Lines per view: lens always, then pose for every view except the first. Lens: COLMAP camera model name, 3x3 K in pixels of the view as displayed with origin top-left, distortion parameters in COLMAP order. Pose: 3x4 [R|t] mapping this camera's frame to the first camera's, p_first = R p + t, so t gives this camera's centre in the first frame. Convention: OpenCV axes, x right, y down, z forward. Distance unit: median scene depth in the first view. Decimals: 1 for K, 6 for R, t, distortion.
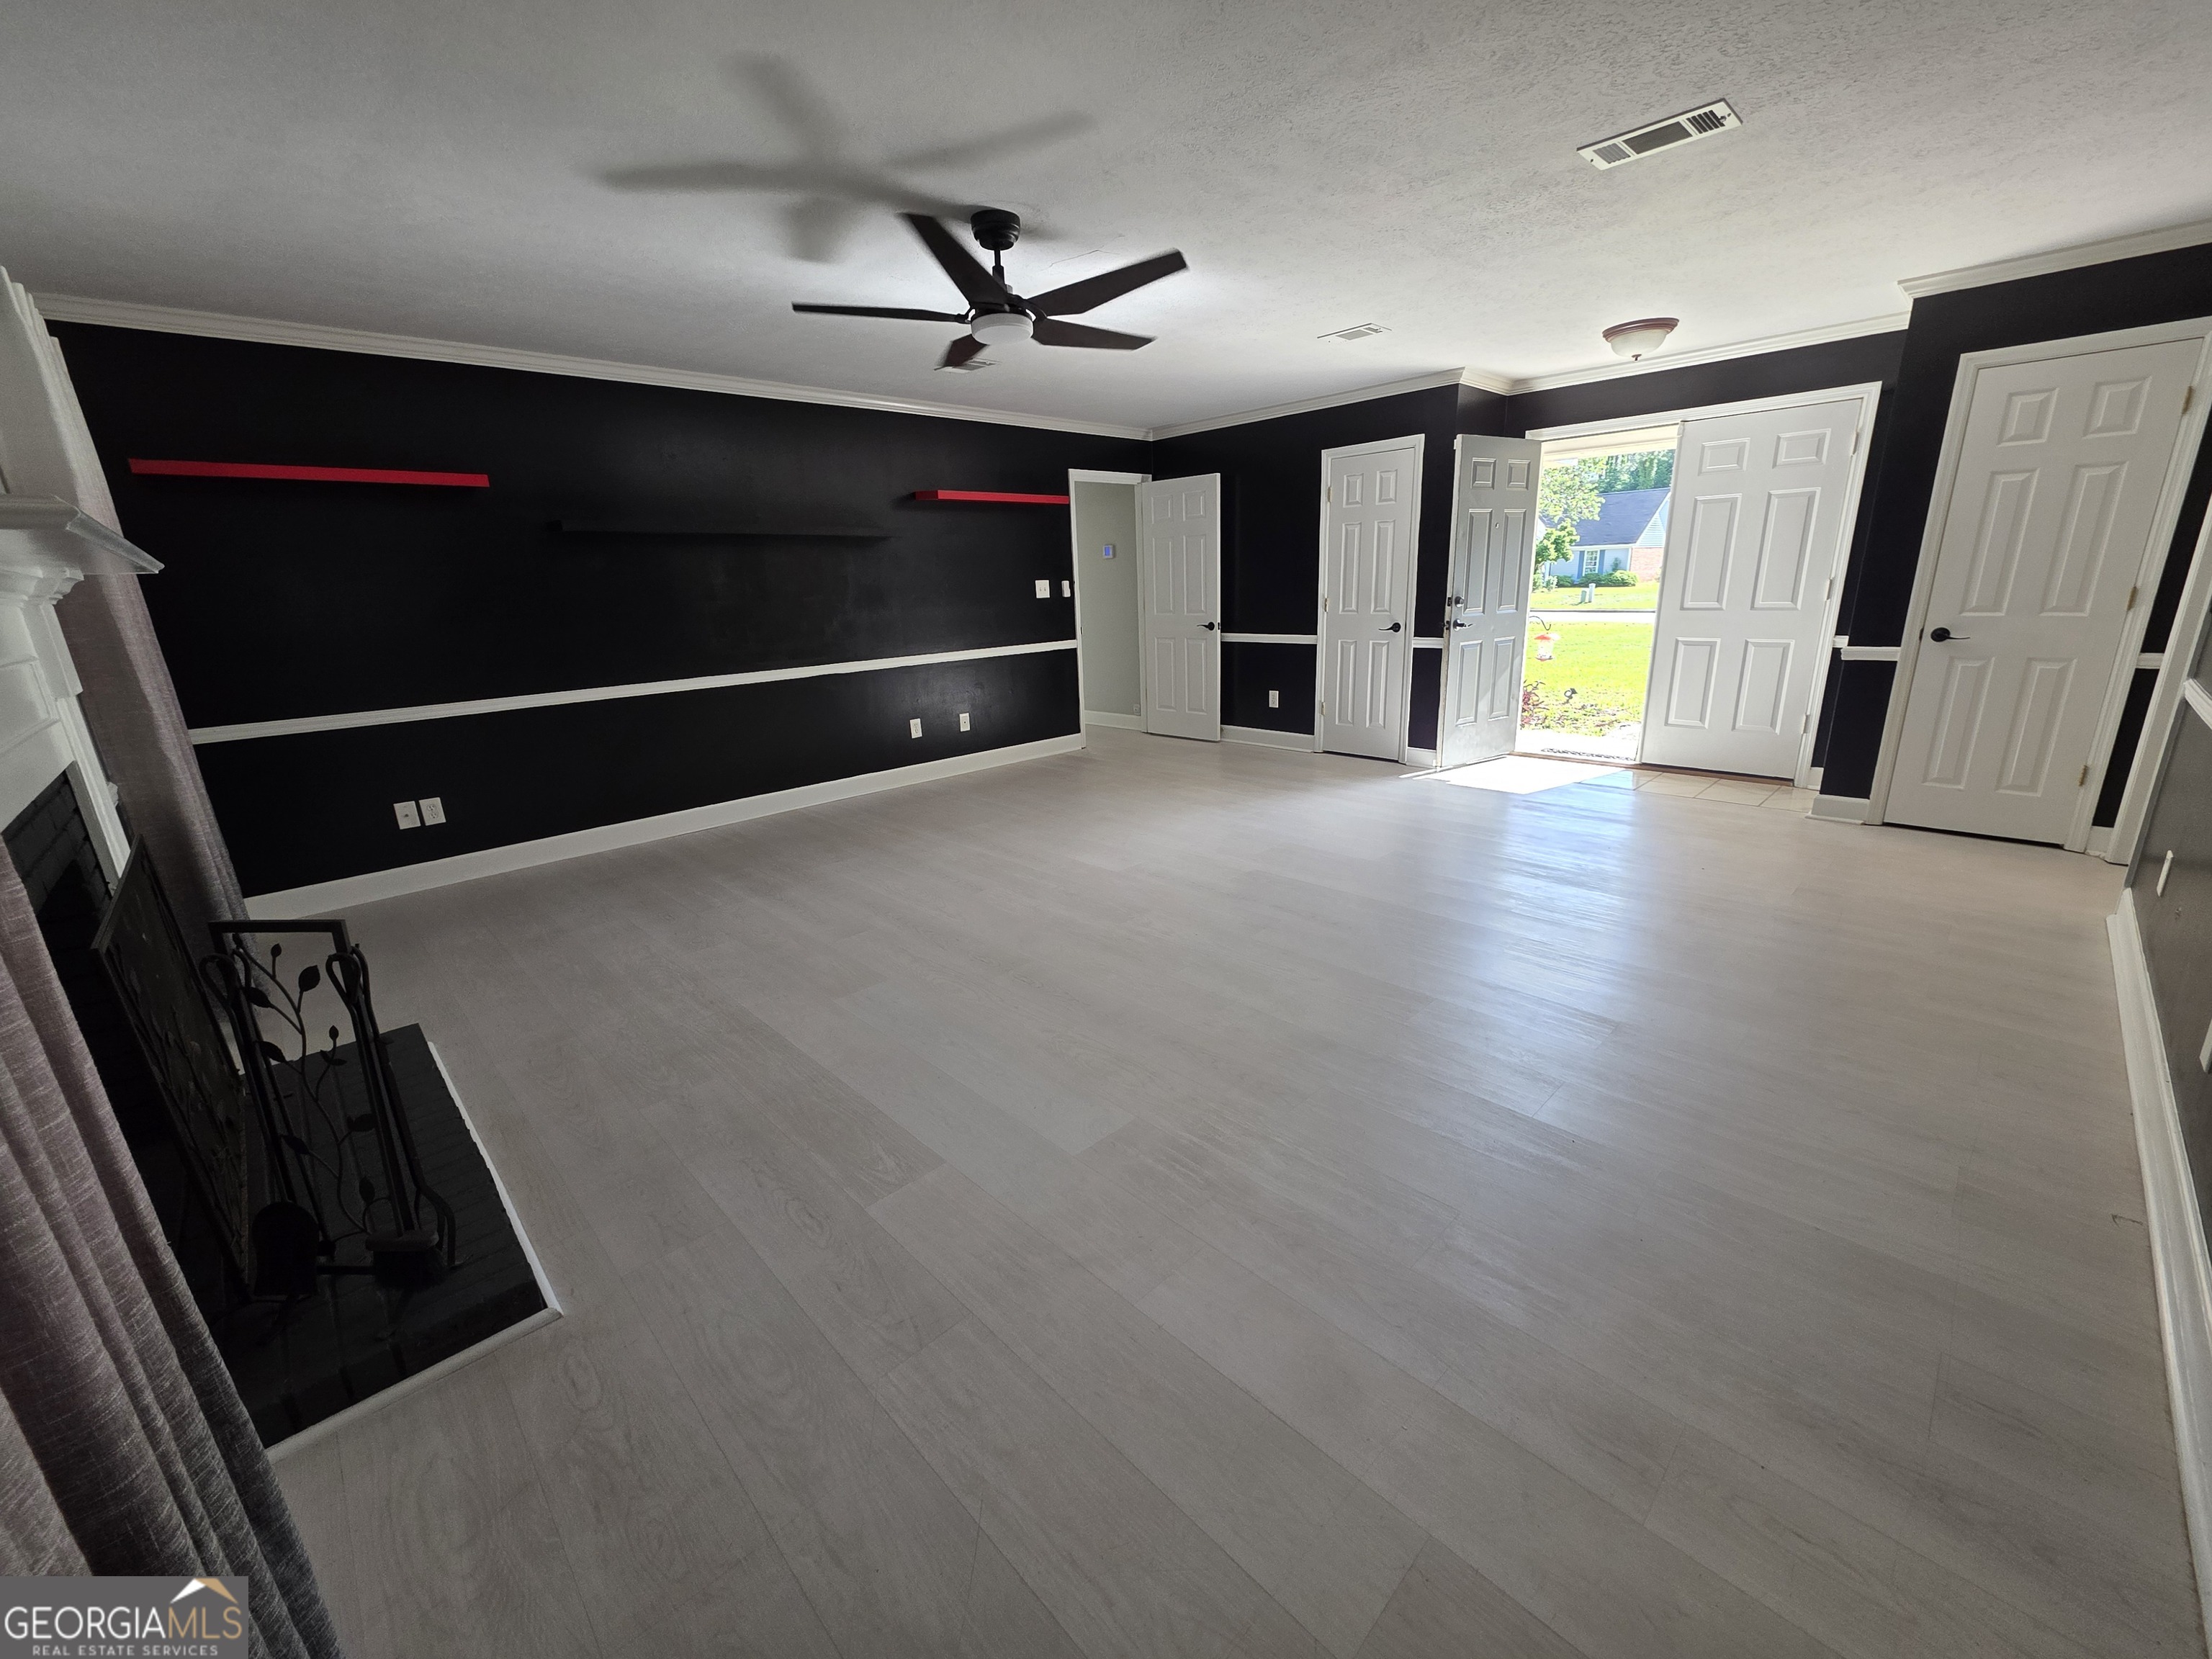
lens RADIAL K [[887.8, 0, 1096.6], [0, 887.8, 834.2], [0, 0, 1]] dist [0.004806, -0.000321]
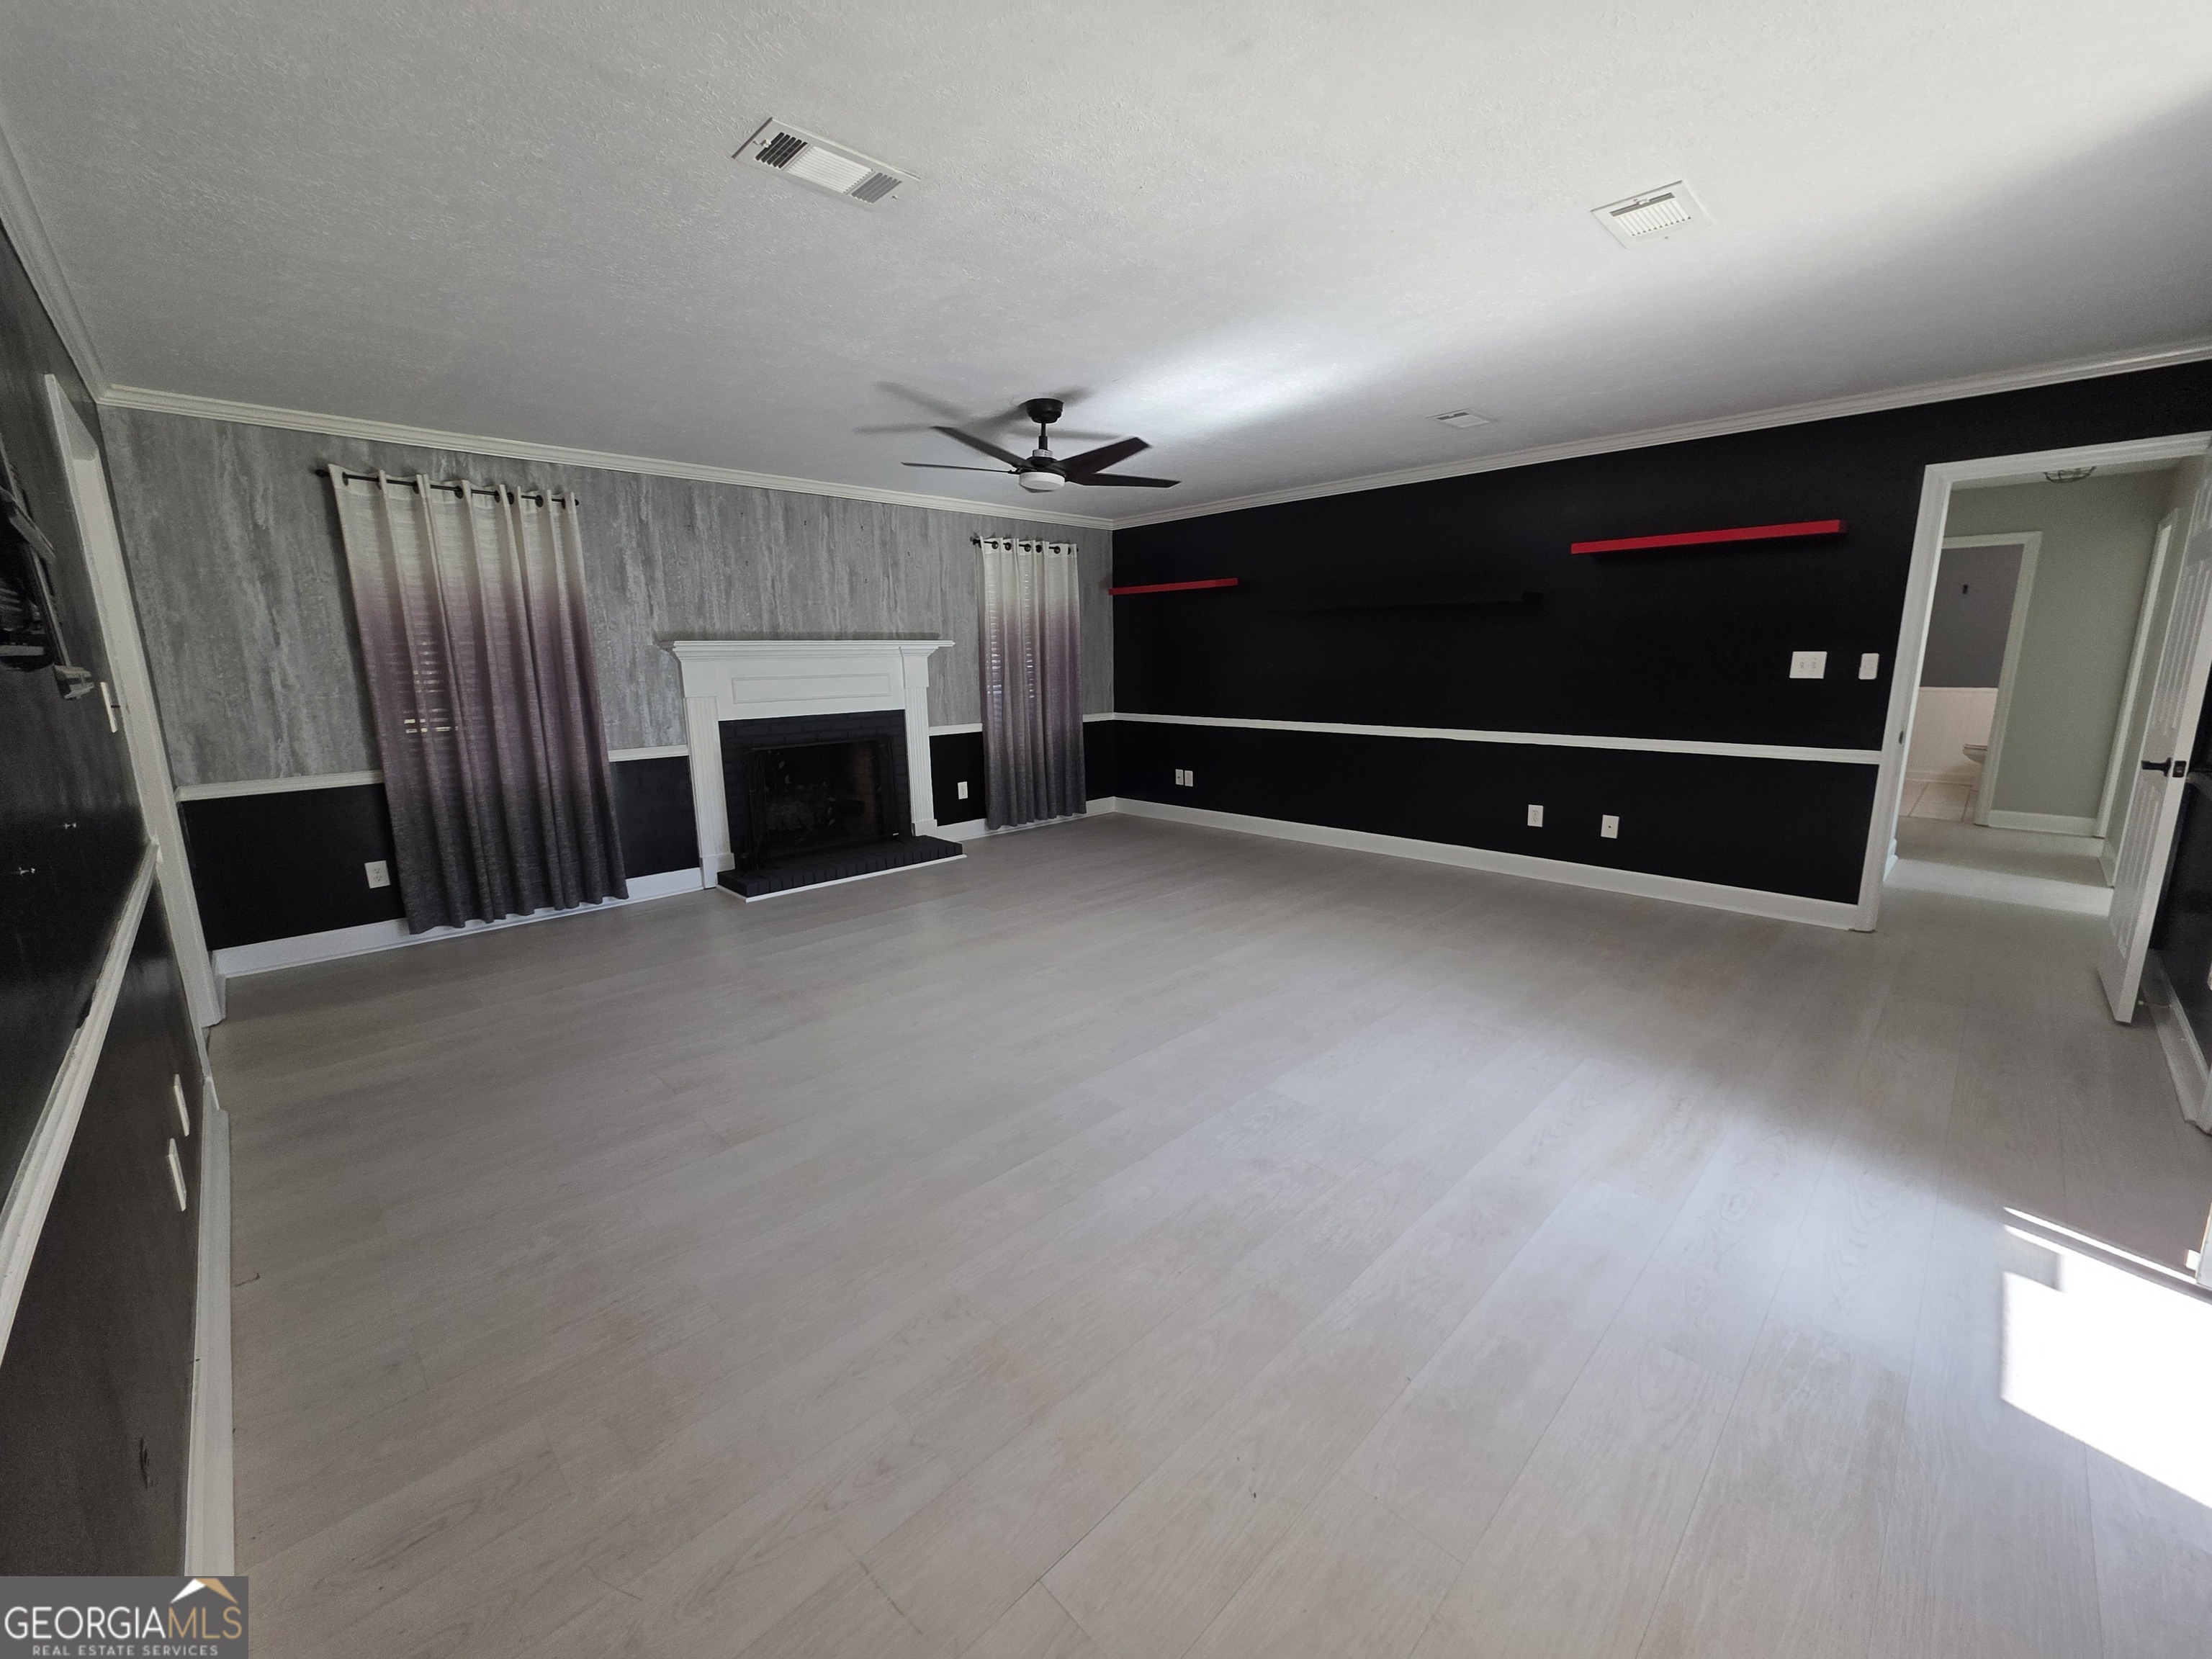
lens RADIAL K [[887.8, 0, 1111.6], [0, 887.8, 823.4], [0, 0, 1]] dist [0.004806, -0.000321]
pose [[0.020133, 0.223257, -0.974552, 0.658850], [-0.267540, 0.940405, 0.209908, -0.190823], [0.963336, 0.256506, 0.078663, 0.557774]]
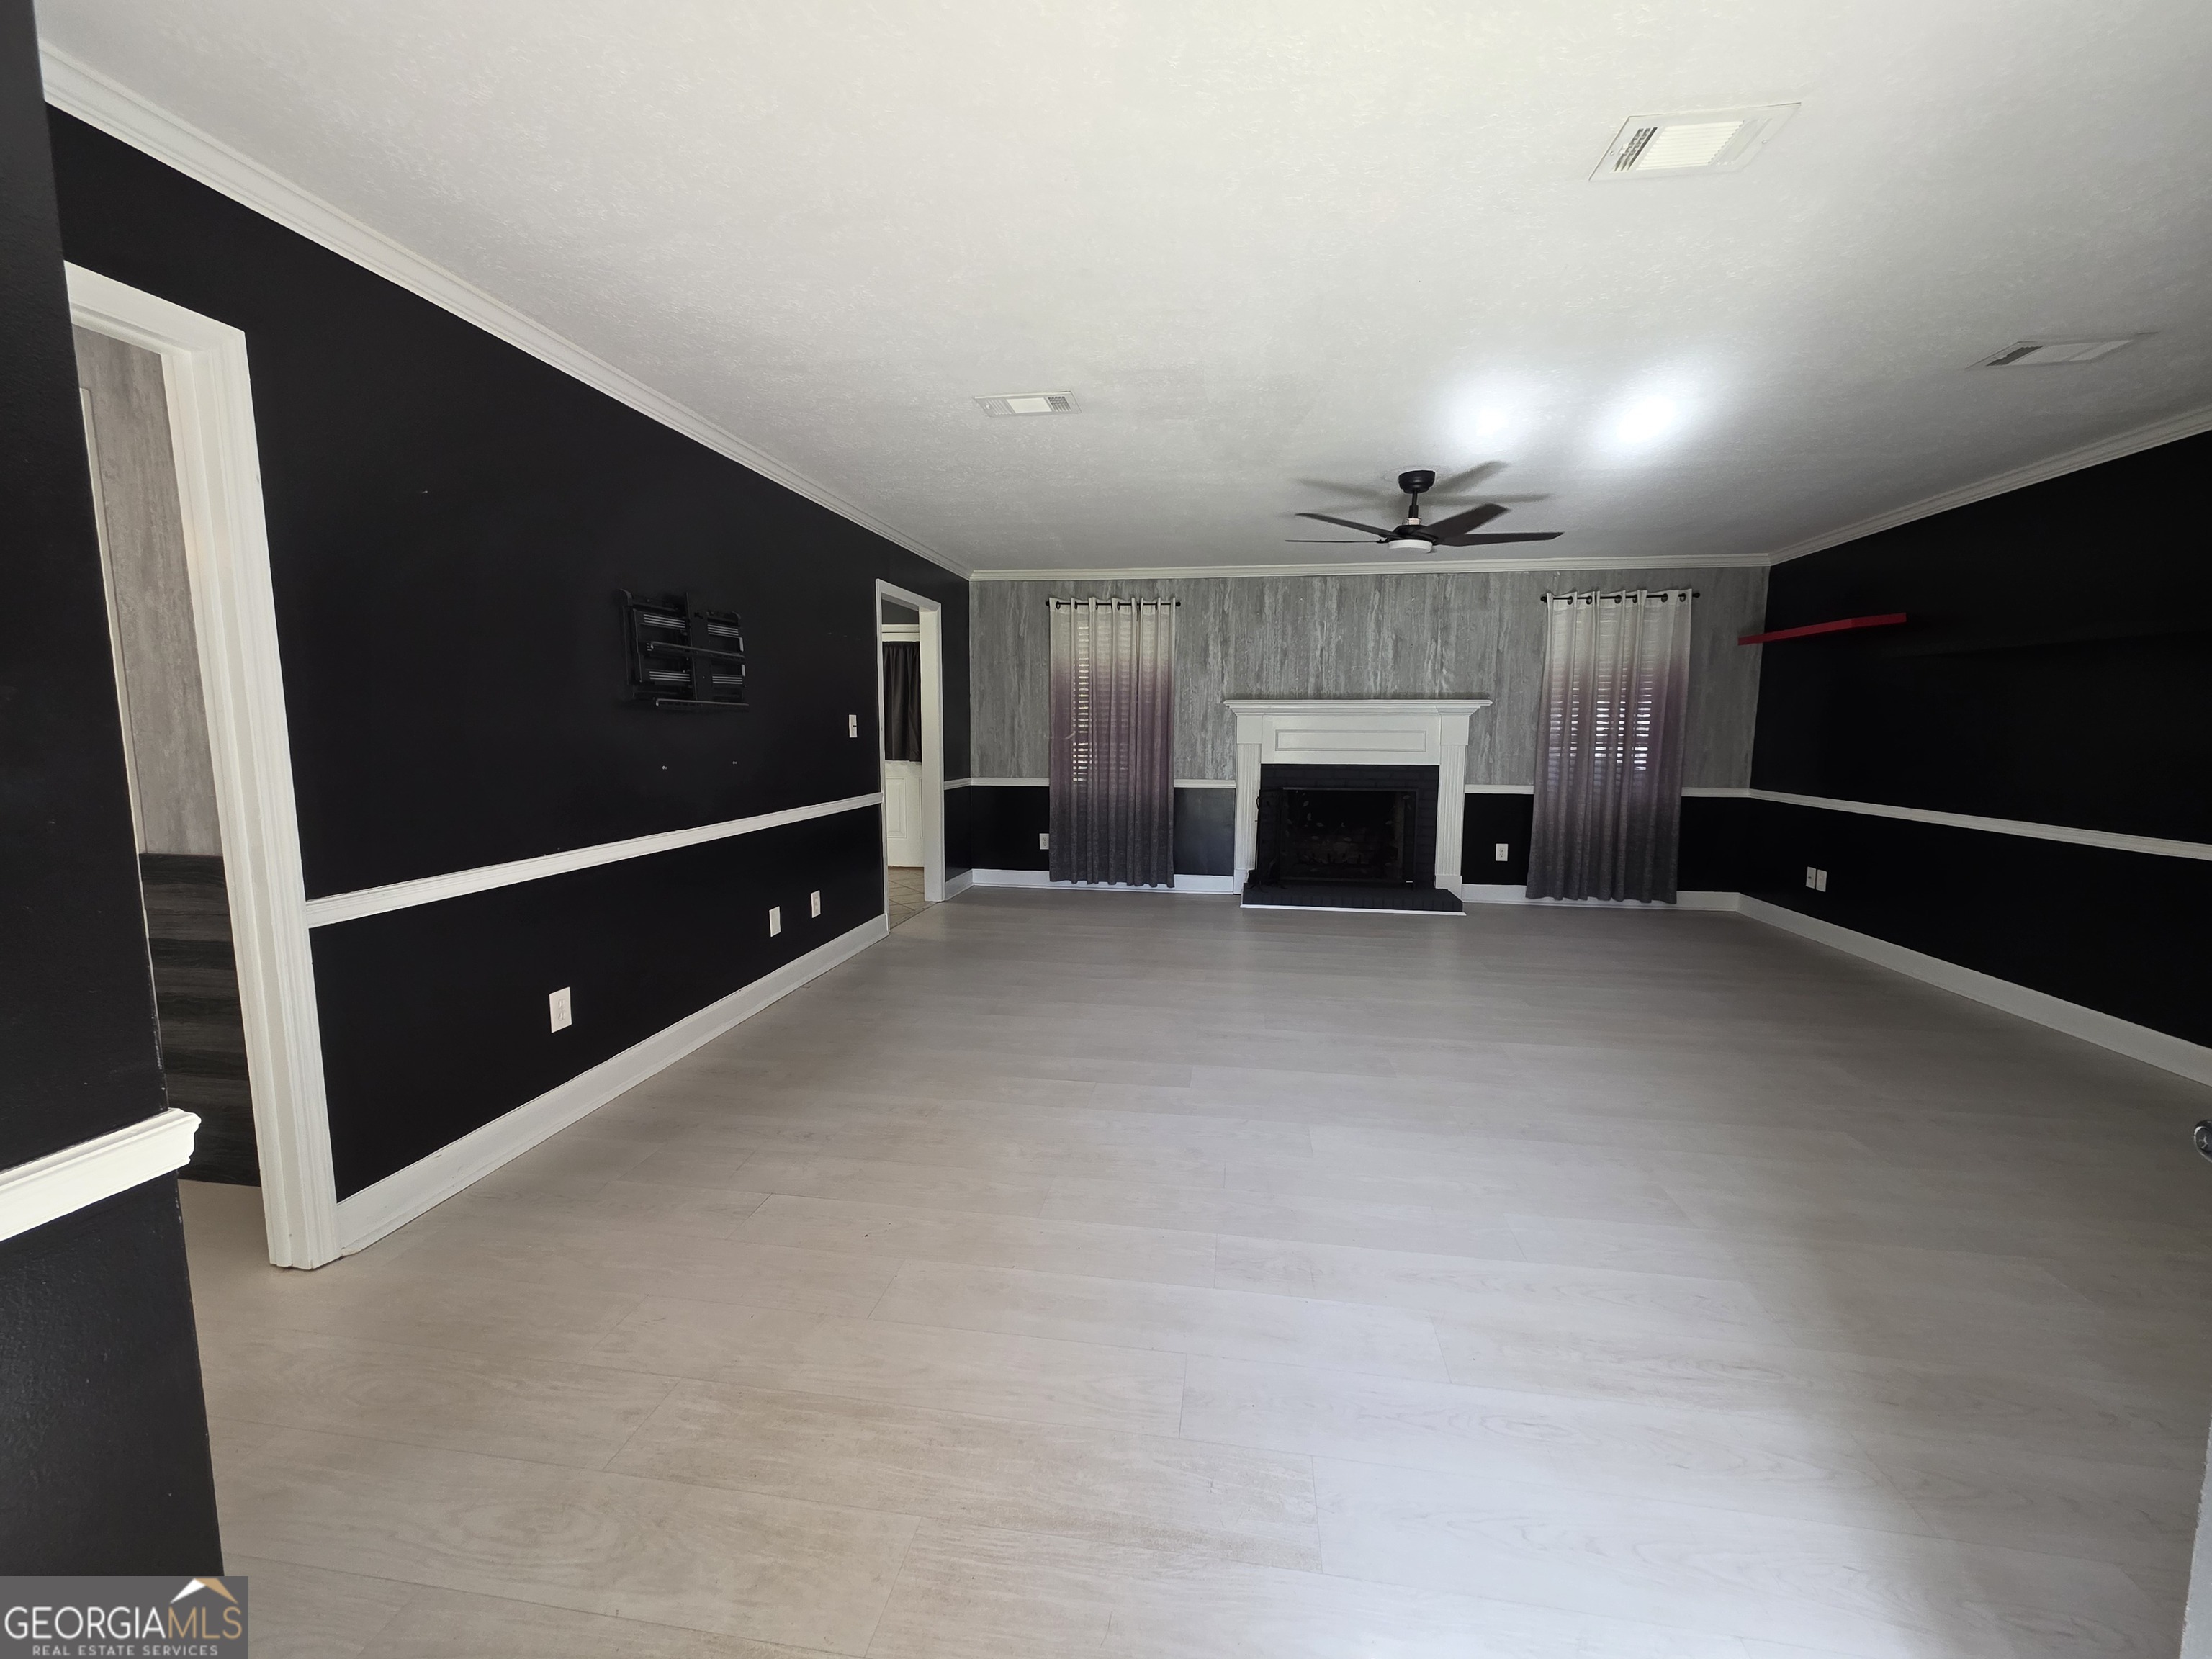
lens RADIAL K [[887.8, 0, 1116.3], [0, 887.8, 827.5], [0, 0, 1]] dist [0.004806, -0.000321]
pose [[-0.791009, 0.101717, -0.603290, 0.583641], [-0.149178, 0.924253, 0.351429, -0.287571], [0.593339, 0.367982, -0.715918, 0.950262]]
